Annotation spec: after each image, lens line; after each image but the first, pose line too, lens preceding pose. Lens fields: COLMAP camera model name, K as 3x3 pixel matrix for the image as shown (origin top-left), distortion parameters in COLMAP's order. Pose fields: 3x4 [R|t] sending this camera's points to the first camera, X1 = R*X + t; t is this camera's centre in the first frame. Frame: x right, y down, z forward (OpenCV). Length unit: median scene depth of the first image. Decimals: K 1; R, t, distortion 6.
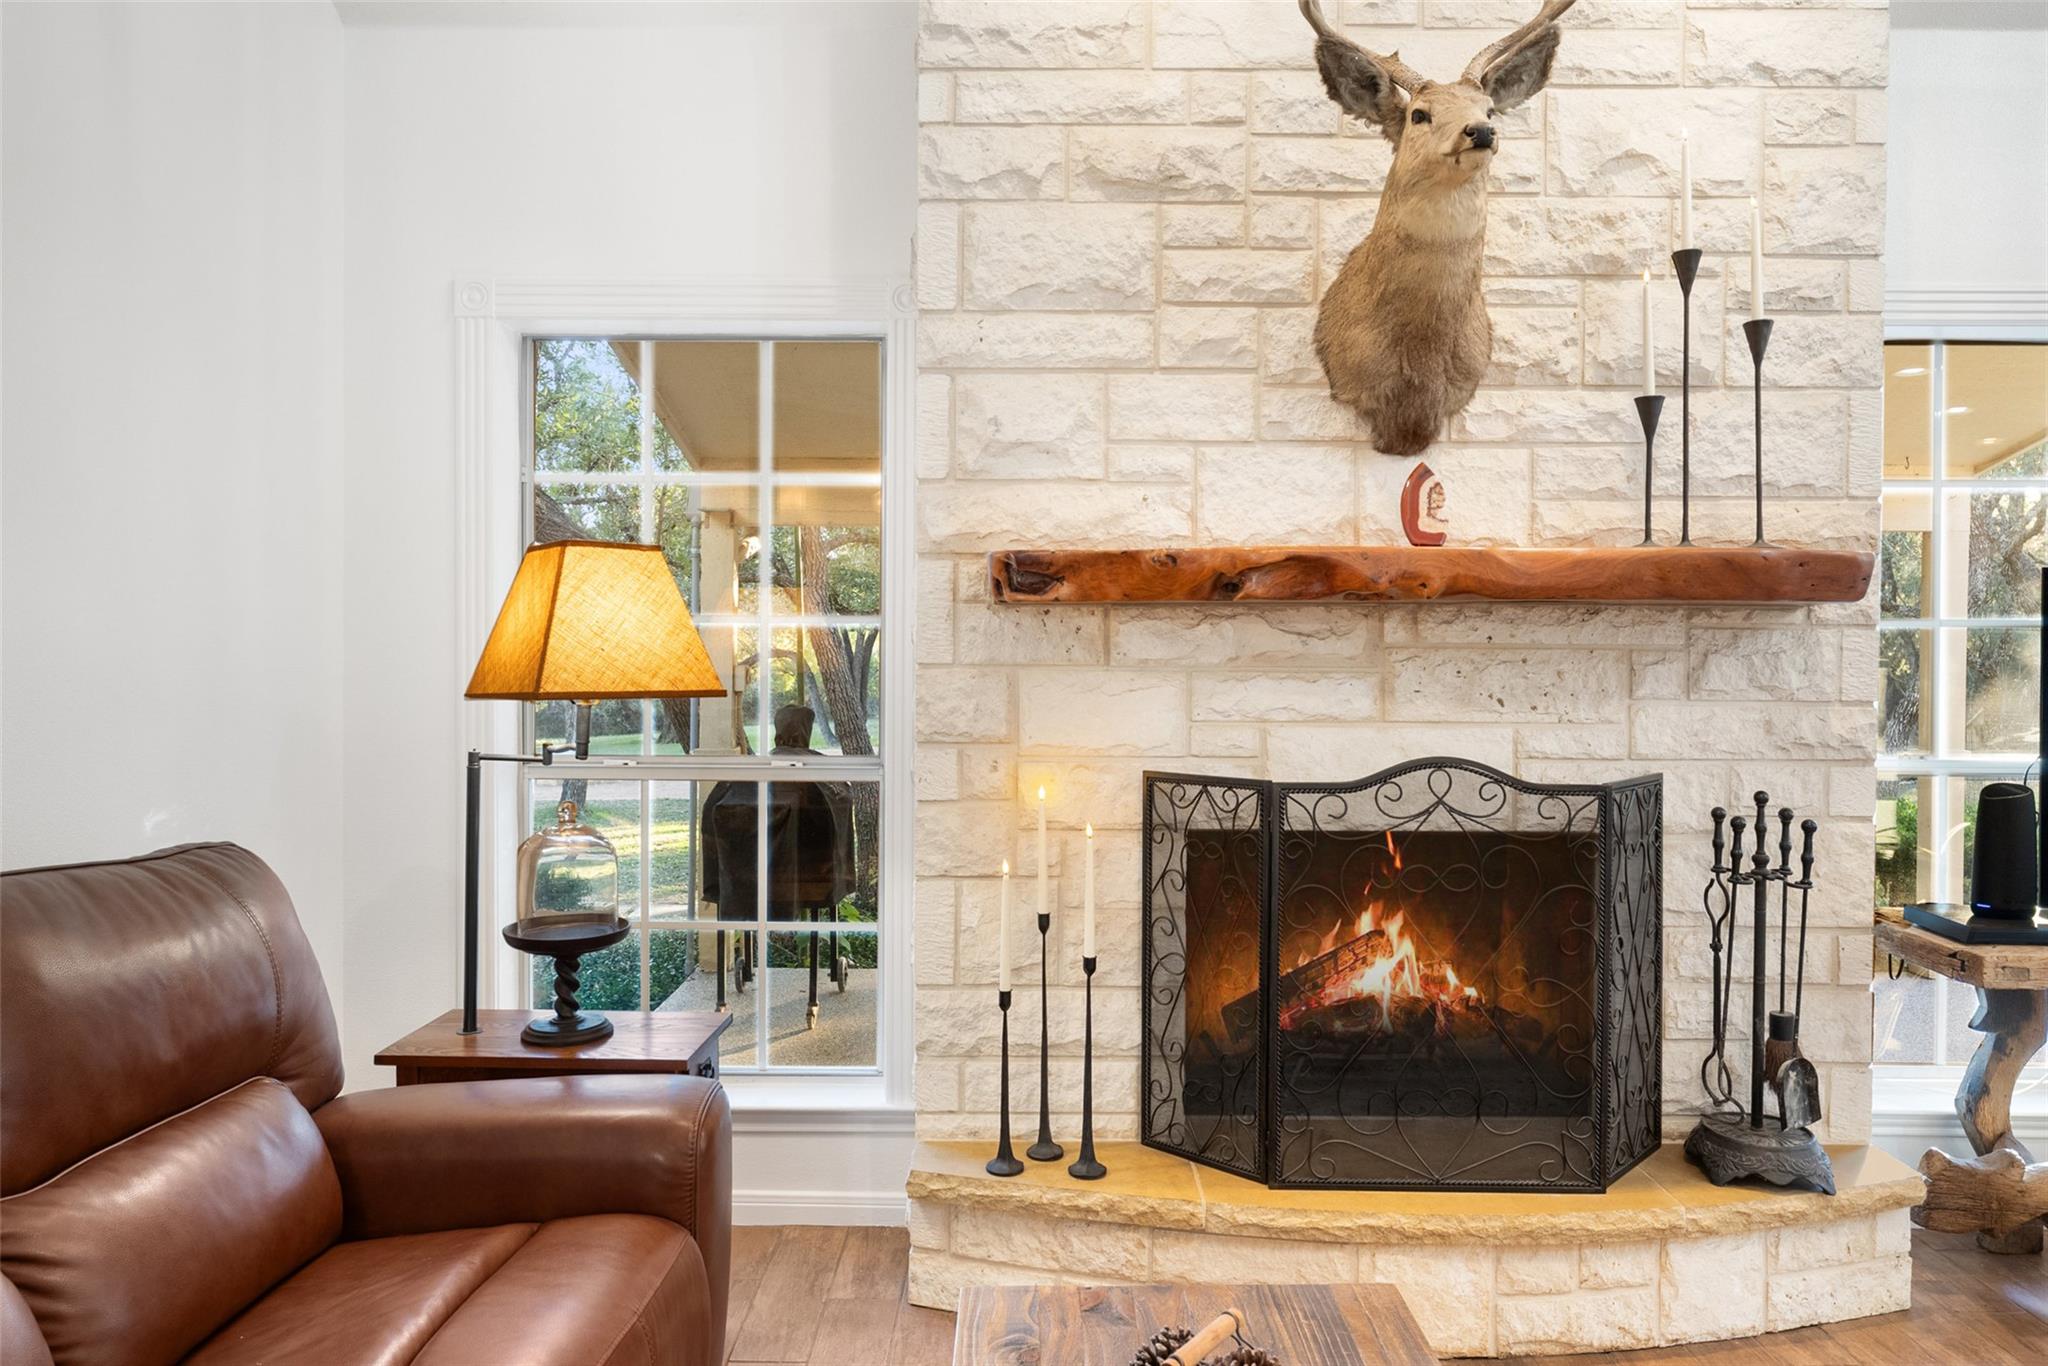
lens RADIAL K [[1401.3, 0, 1022.4], [0, 1401.3, 677.8], [0, 0, 1]] dist [-0.025013, 0.030716]
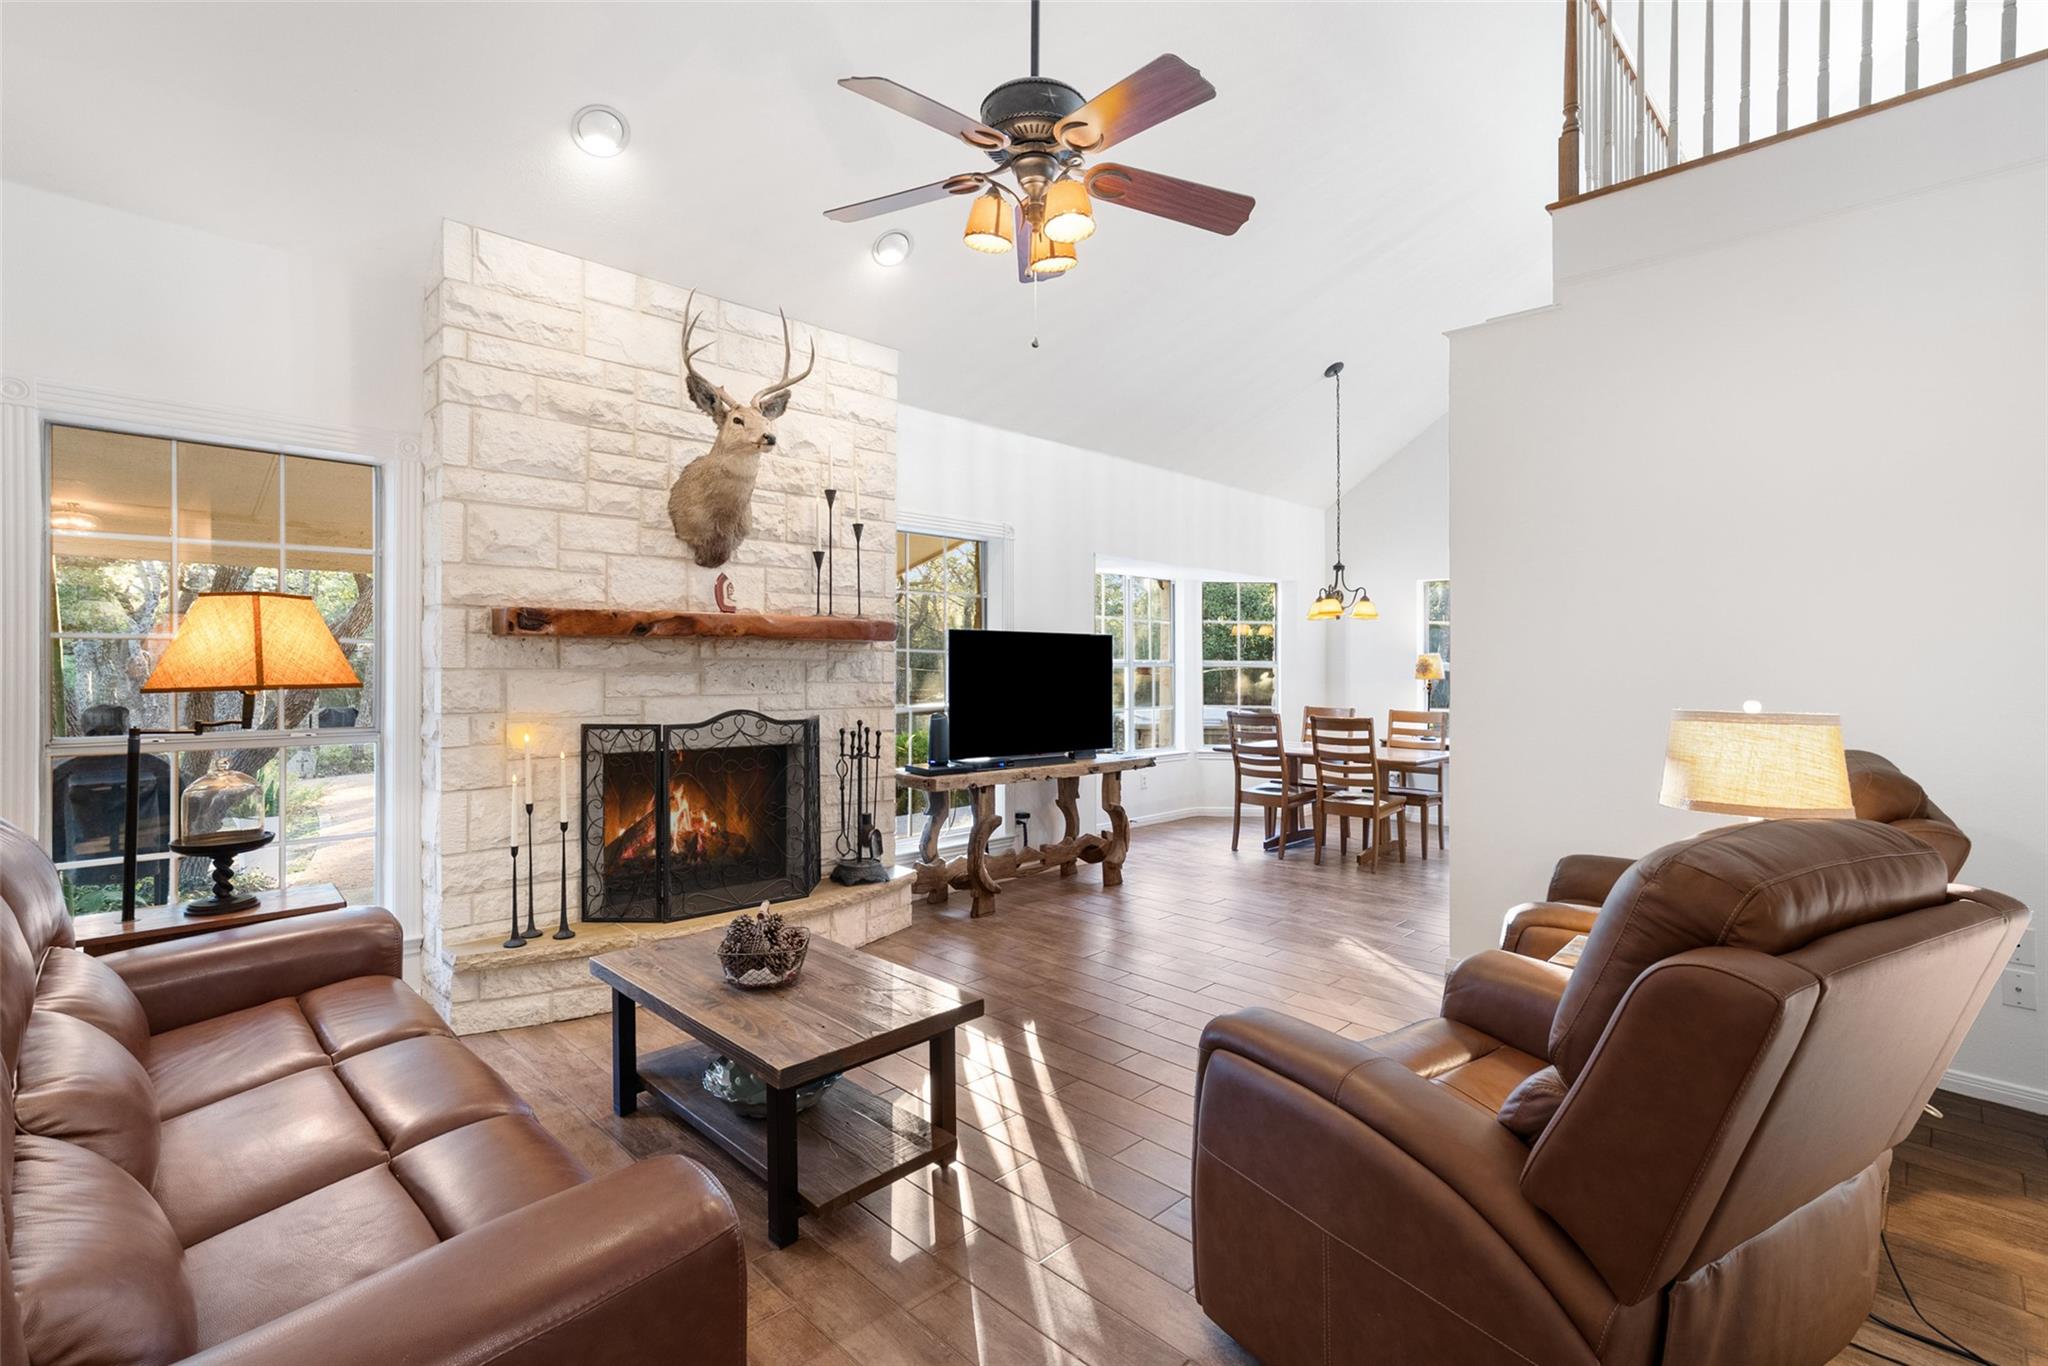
lens RADIAL K [[920.9, 0, 1026.6], [0, 920.9, 679.9], [0, 0, 1]] dist [0.003490, 0.001033]
pose [[0.713719, -0.012817, 0.700314, -0.361398], [0.012464, 0.999907, 0.005597, 0.007109], [-0.700321, 0.004734, 0.713812, -0.317284]]
